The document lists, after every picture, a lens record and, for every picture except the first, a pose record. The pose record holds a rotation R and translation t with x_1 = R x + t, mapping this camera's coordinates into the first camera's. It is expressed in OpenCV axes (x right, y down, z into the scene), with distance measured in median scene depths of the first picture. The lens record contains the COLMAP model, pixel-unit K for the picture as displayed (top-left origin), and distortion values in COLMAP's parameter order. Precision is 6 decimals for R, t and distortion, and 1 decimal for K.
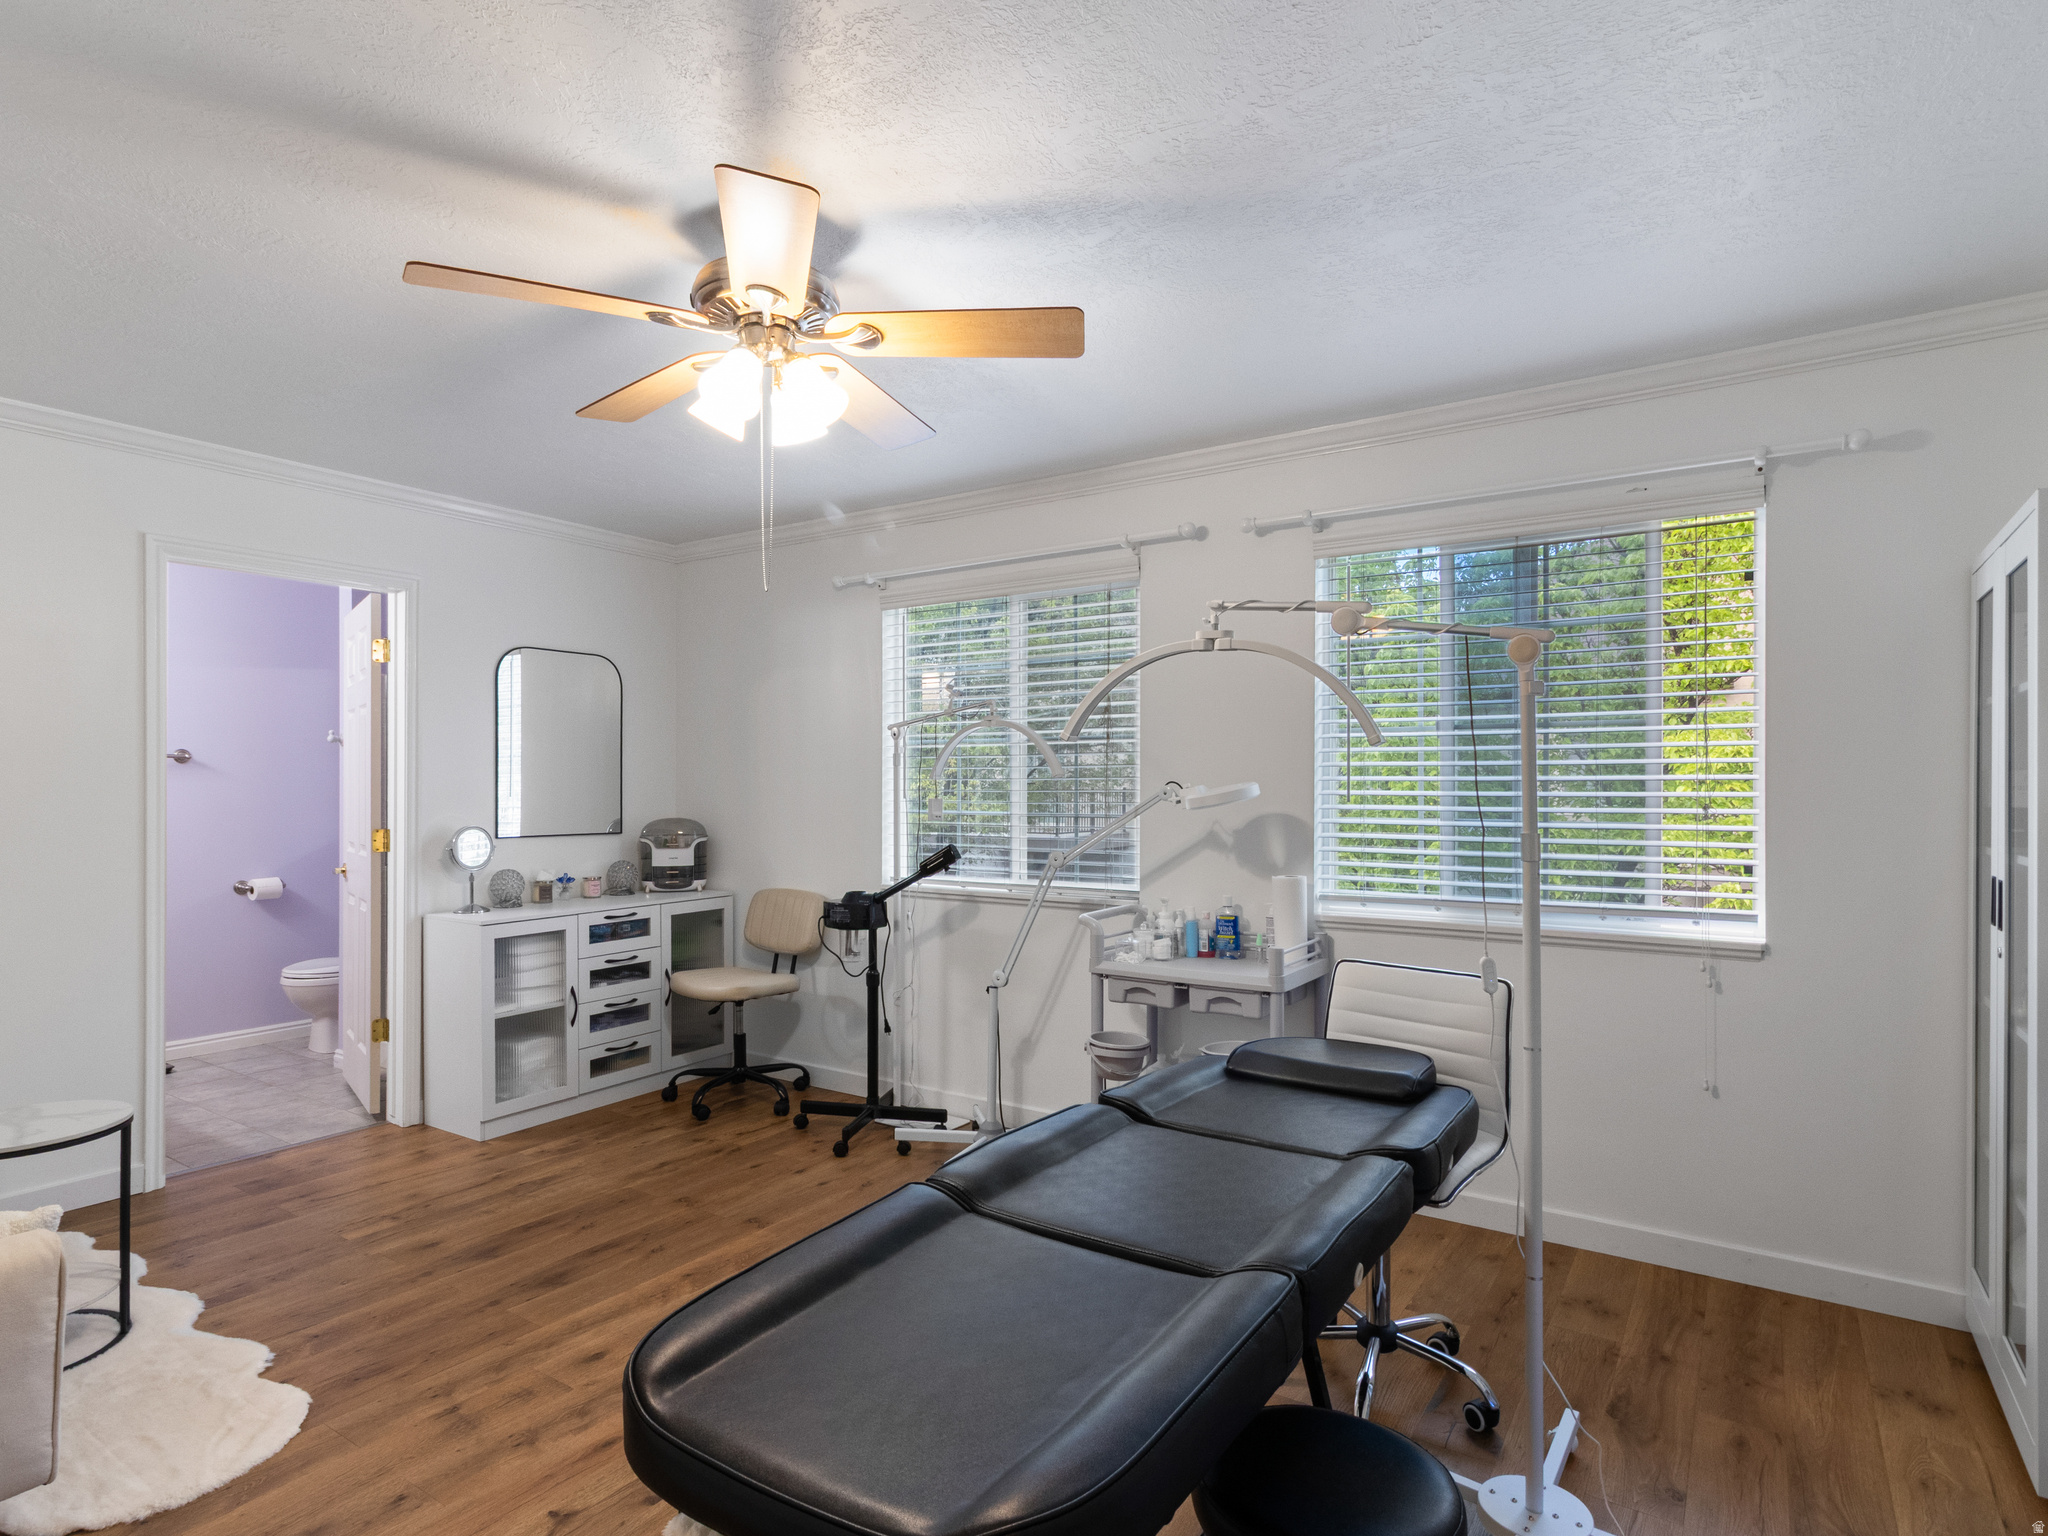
lens RADIAL K [[1077.0, 0, 1031.0], [0, 1077.0, 765.2], [0, 0, 1]] dist [0.004116, 0.000116]
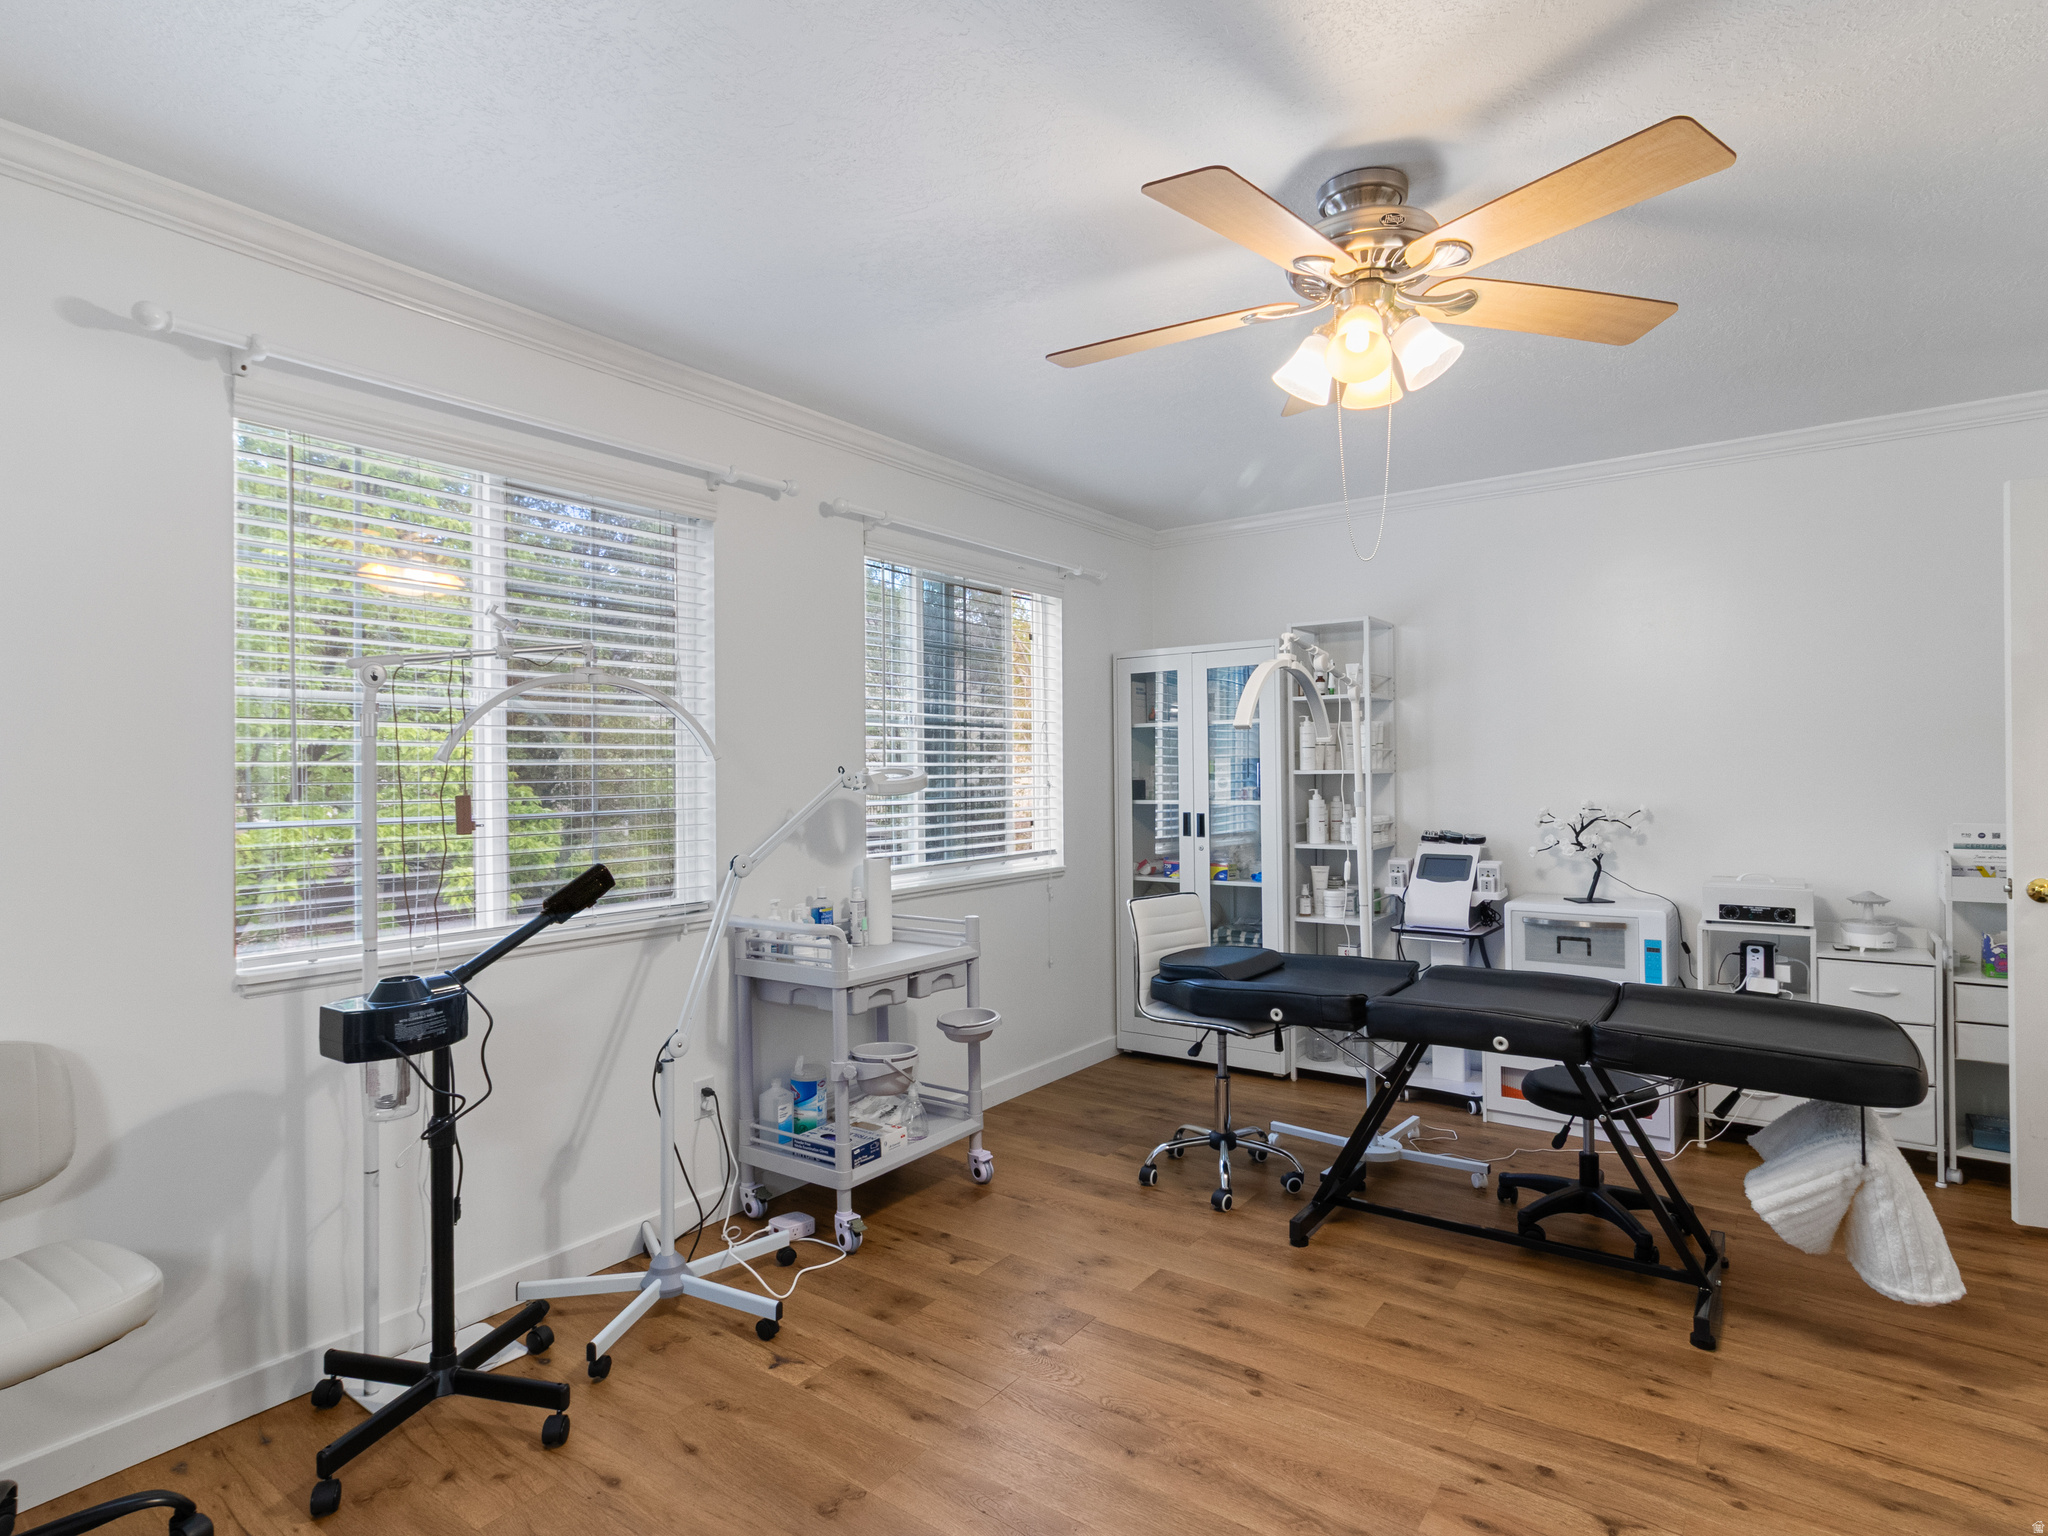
lens RADIAL K [[1077.0, 0, 1031.0], [0, 1077.0, 765.2], [0, 0, 1]] dist [0.004116, 0.000116]
pose [[0.045881, 0.001189, 0.998946, -0.790173], [-0.019815, 0.999804, -0.000280, 0.011189], [-0.998750, -0.019782, 0.045895, 0.811886]]
